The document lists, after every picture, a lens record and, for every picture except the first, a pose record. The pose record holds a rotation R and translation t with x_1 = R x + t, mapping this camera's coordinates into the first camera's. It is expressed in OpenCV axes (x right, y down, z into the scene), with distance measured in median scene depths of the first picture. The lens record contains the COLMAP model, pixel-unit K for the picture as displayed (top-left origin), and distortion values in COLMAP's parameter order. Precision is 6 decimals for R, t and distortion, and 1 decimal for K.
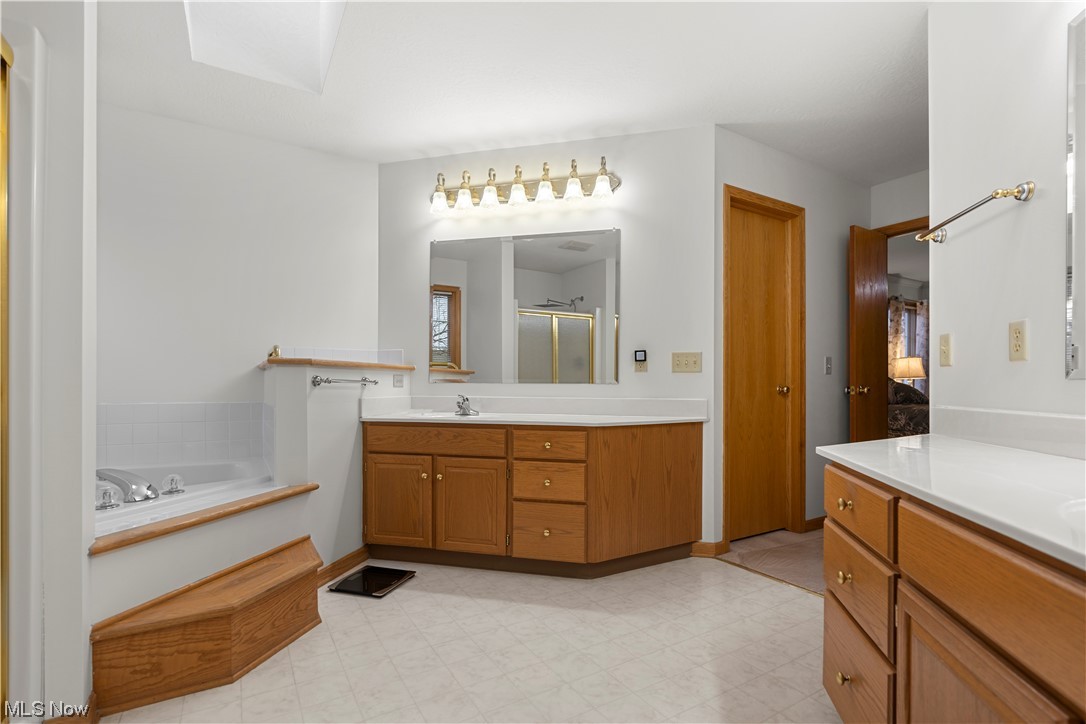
lens RADIAL K [[515.0, 0, 551.1], [0, 515.0, 392.2], [0, 0, 1]] dist [-0.009188, 0.002645]
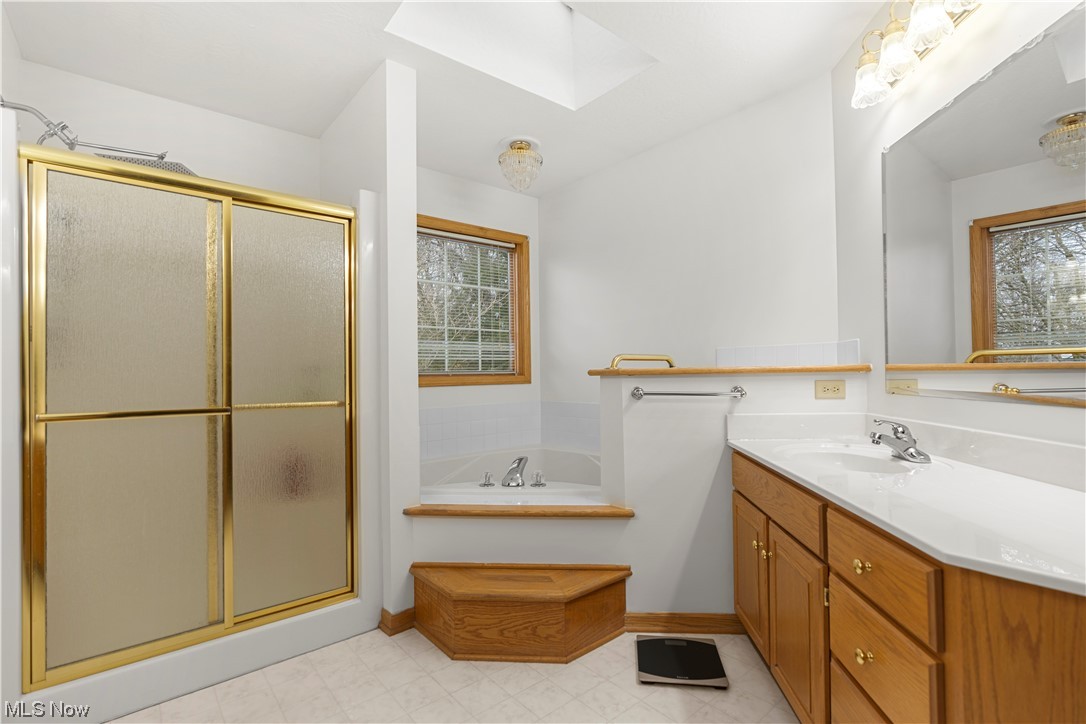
lens RADIAL K [[515.0, 0, 542.8], [0, 515.0, 361.0], [0, 0, 1]] dist [-0.009188, 0.002645]
pose [[0.130036, -0.020787, -0.991291, 0.425791], [0.003420, 0.999784, -0.020516, -0.063909], [0.991503, -0.000723, 0.130079, 0.777948]]
